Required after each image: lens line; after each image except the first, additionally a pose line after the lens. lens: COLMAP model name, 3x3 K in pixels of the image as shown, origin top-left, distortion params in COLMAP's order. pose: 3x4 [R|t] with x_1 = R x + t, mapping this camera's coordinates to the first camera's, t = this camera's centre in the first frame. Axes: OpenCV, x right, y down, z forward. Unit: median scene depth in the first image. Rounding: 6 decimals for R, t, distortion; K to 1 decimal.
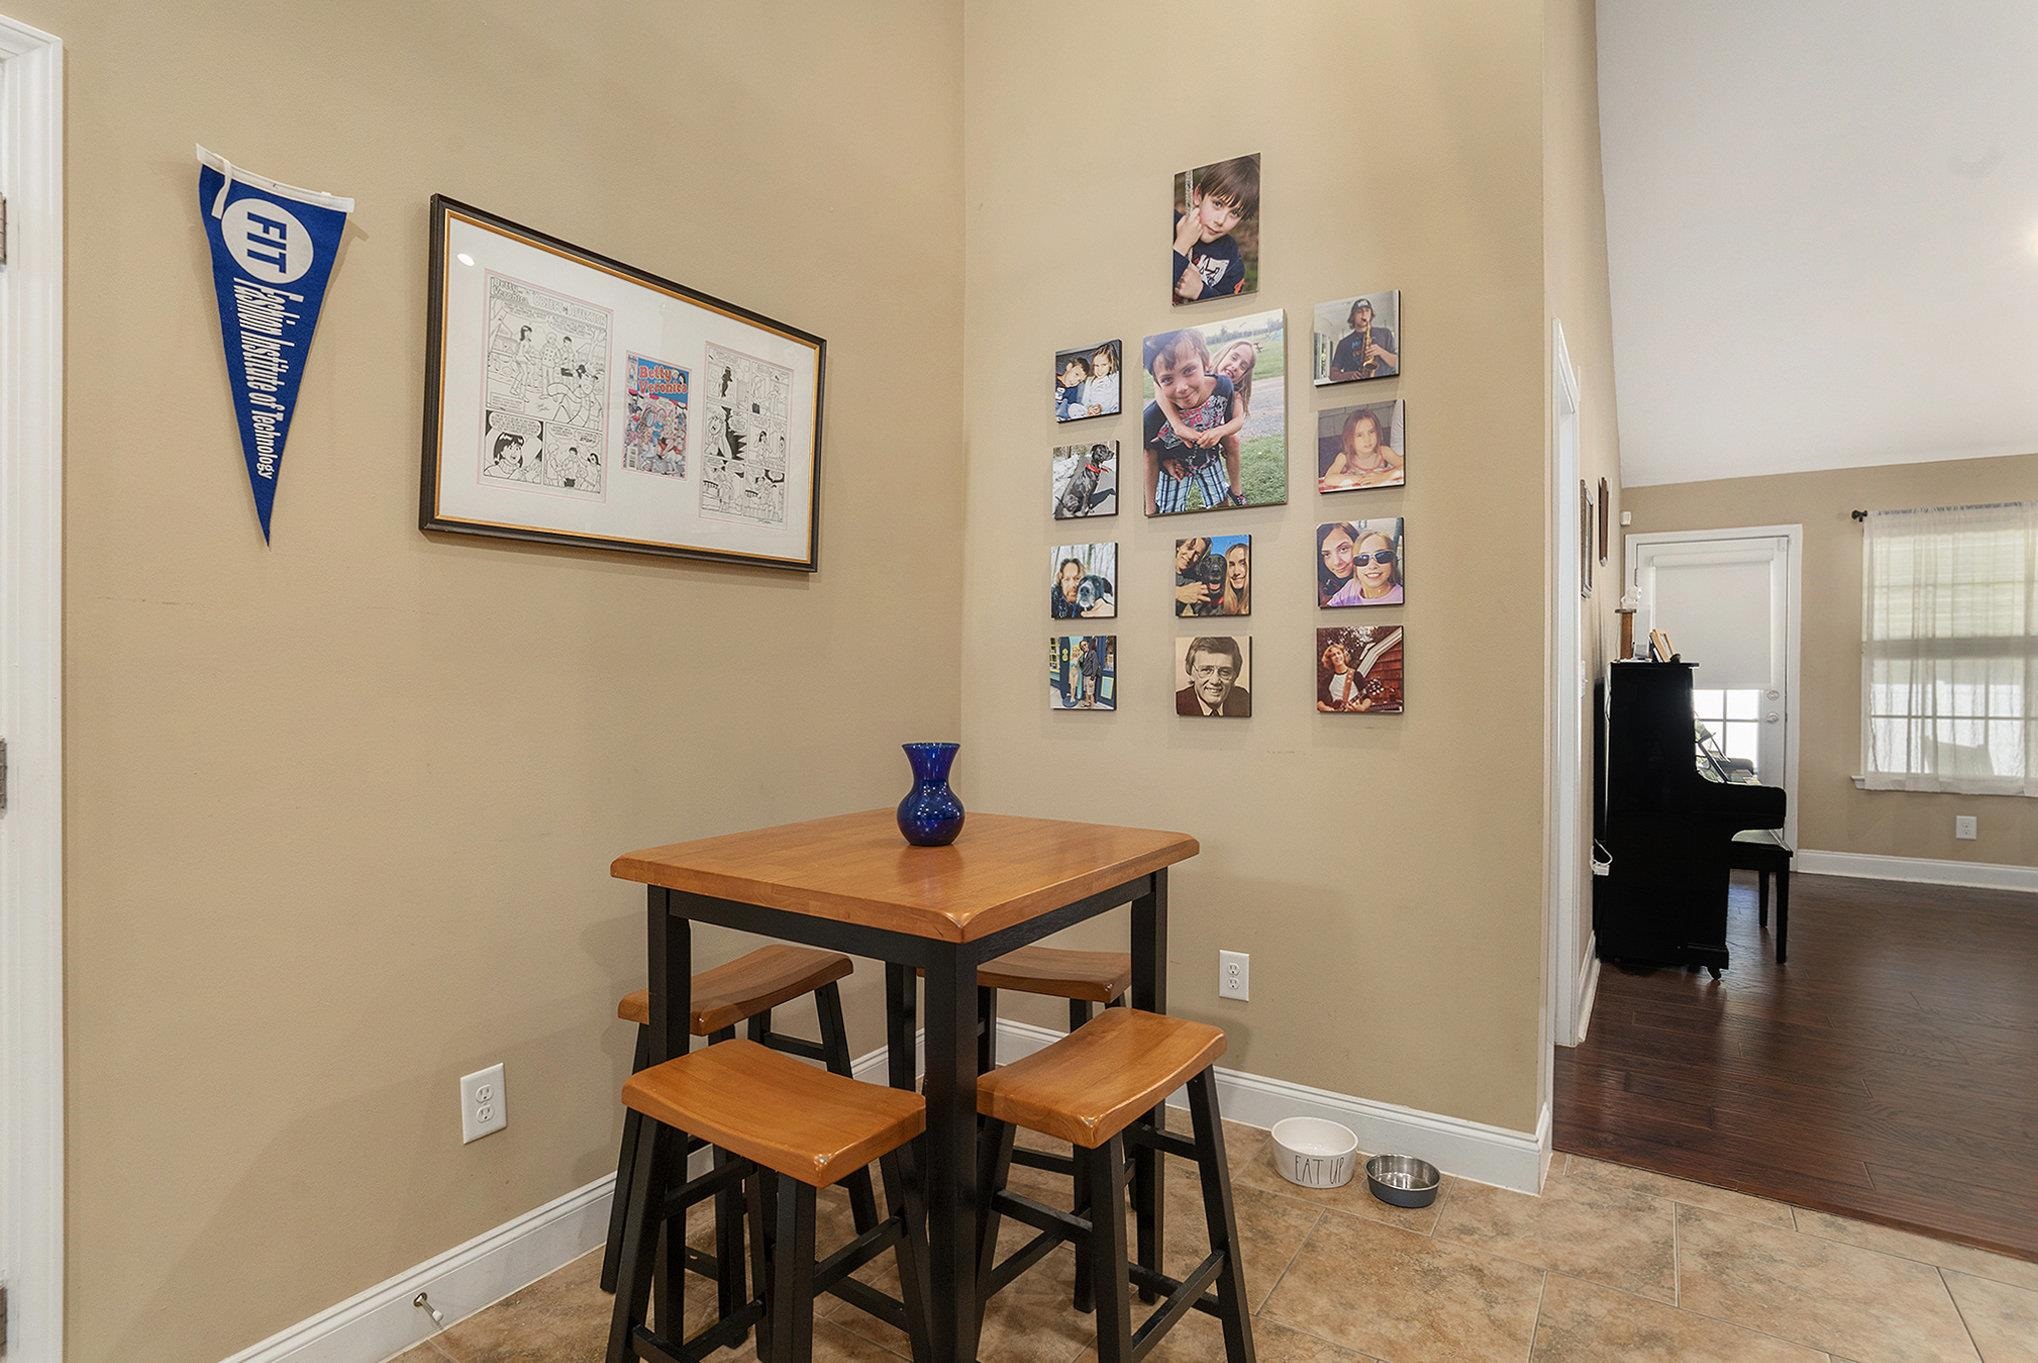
lens RADIAL K [[1006.1, 0, 1013.0], [0, 1006.1, 676.6], [0, 0, 1]] dist [-0.070655, 0.027173]
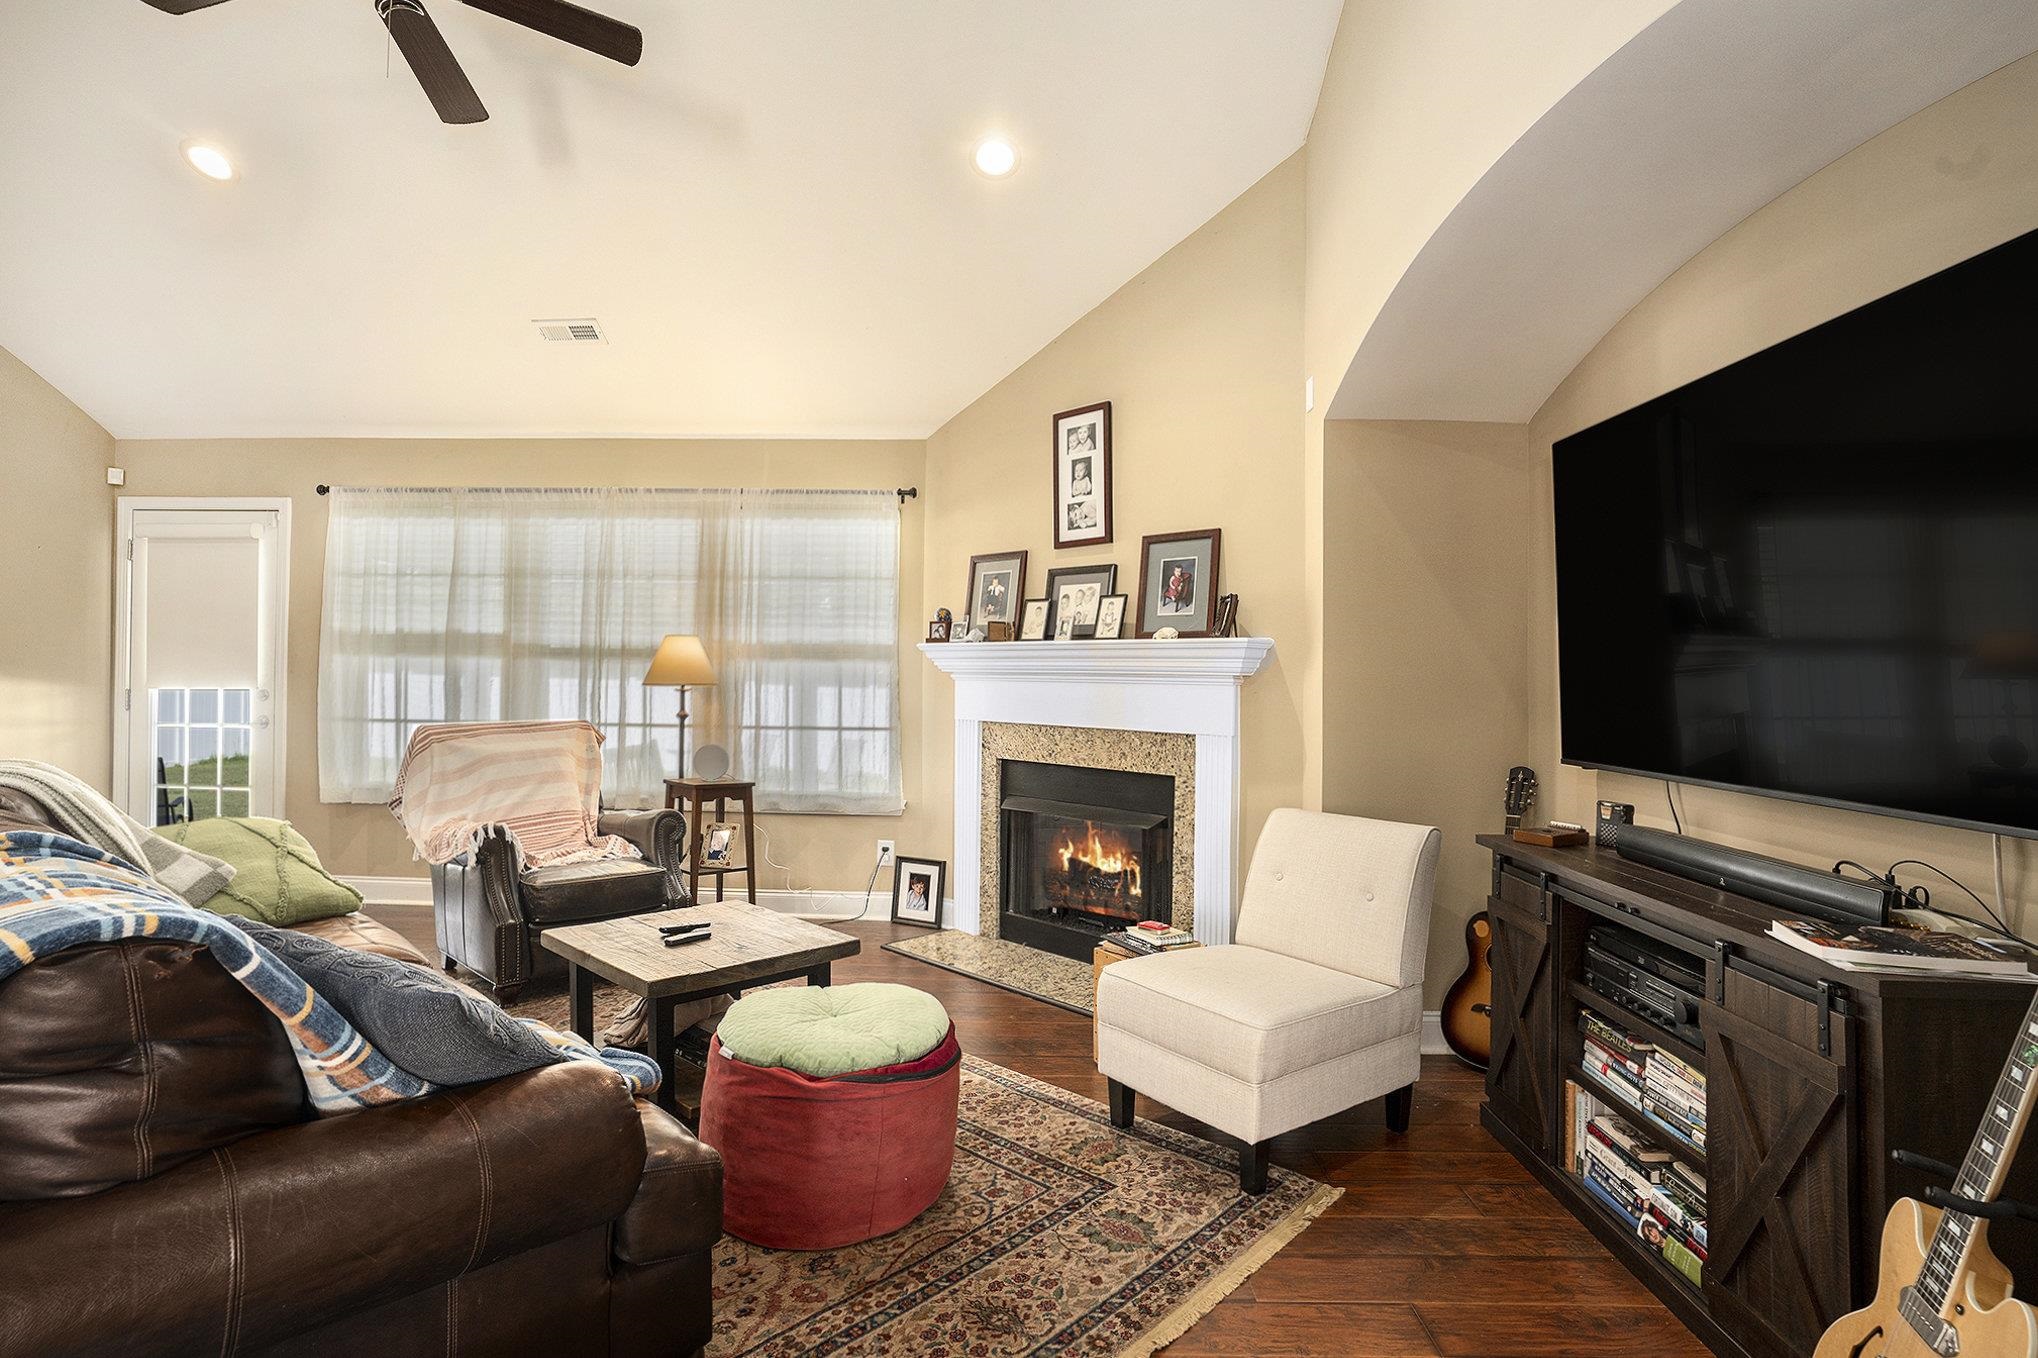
lens RADIAL K [[1006.1, 0, 1005.1], [0, 1006.1, 697.1], [0, 0, 1]] dist [-0.070655, 0.027173]
pose [[0.840696, 0.016199, 0.541266, 1.805646], [-0.019441, 0.999811, 0.000273, 0.016338], [-0.541159, -0.010752, 0.840852, -0.155029]]
